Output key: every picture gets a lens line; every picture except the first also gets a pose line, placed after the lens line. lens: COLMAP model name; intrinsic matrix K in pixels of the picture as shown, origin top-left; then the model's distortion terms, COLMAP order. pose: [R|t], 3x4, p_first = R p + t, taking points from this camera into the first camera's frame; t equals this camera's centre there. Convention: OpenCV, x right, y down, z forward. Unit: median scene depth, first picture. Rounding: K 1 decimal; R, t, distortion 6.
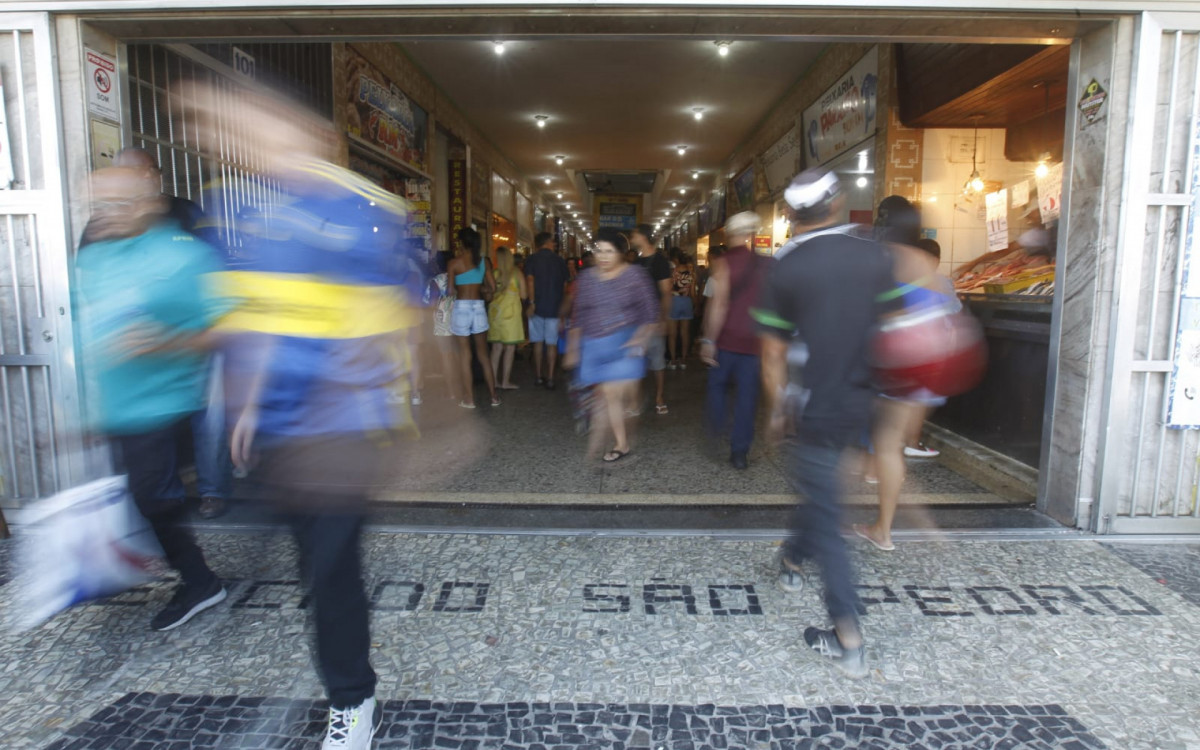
lens RADIAL K [[711.3, 0, 590.8], [0, 711.3, 377.7], [0, 0, 1]] dist [-0.061660, 0.033825]
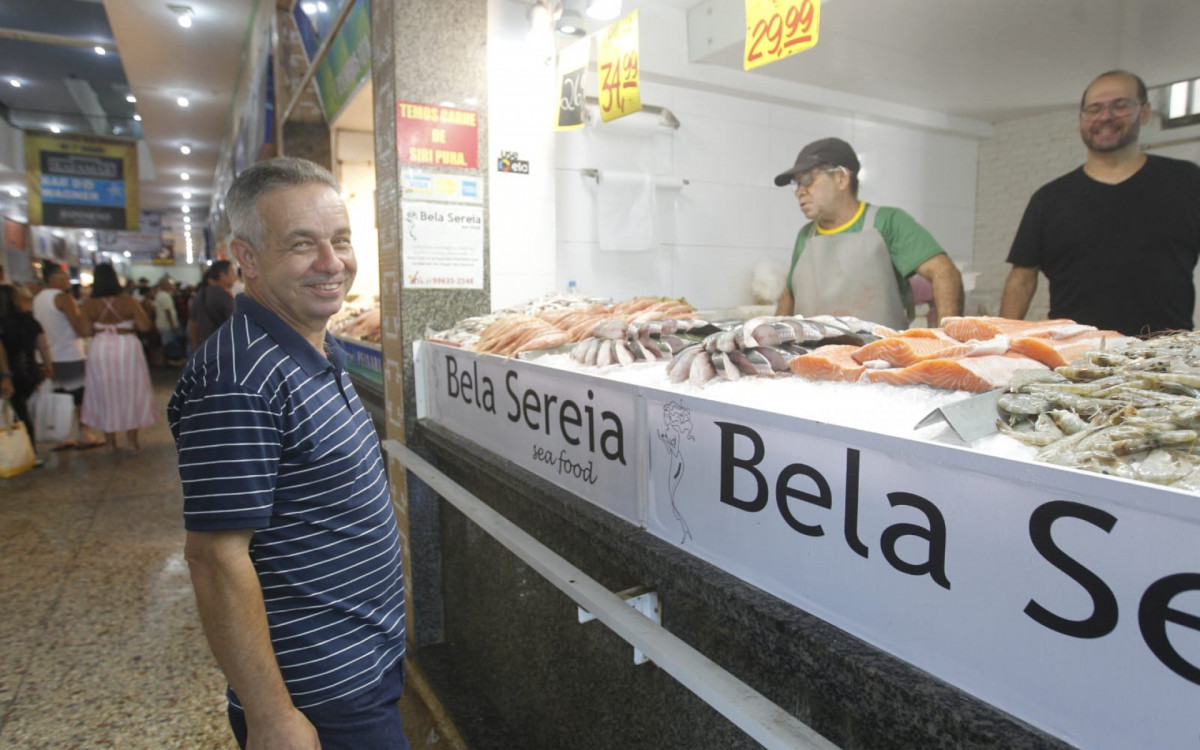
lens RADIAL K [[711.3, 0, 590.8], [0, 711.3, 377.7], [0, 0, 1]] dist [-0.061660, 0.033825]
pose [[0.849394, -0.066078, 0.523605, 0.077956], [0.075091, 0.997169, 0.004030, -0.055966], [-0.522389, 0.035895, 0.851951, 0.374942]]
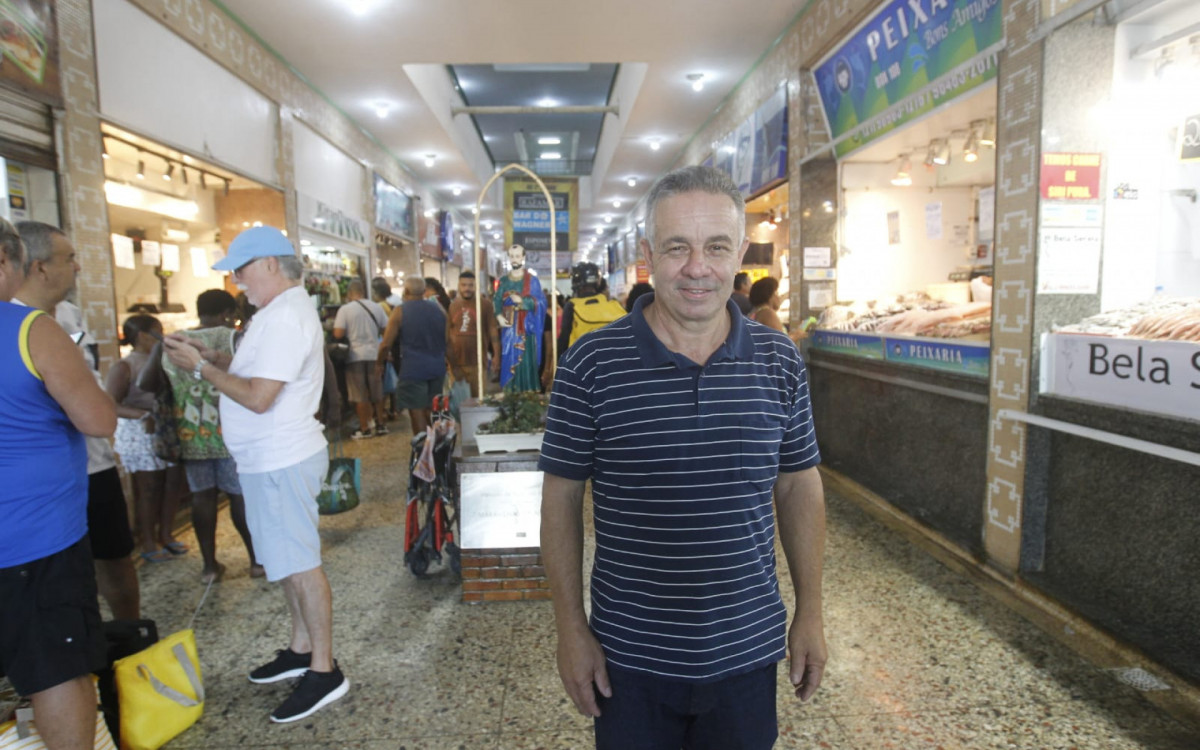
lens RADIAL K [[711.3, 0, 590.8], [0, 711.3, 377.7], [0, 0, 1]] dist [-0.061660, 0.033825]
pose [[0.994877, -0.028104, 0.097107, 0.015643], [0.031397, 0.998977, -0.032553, -0.052916], [-0.096093, 0.035435, 0.994741, 0.353437]]
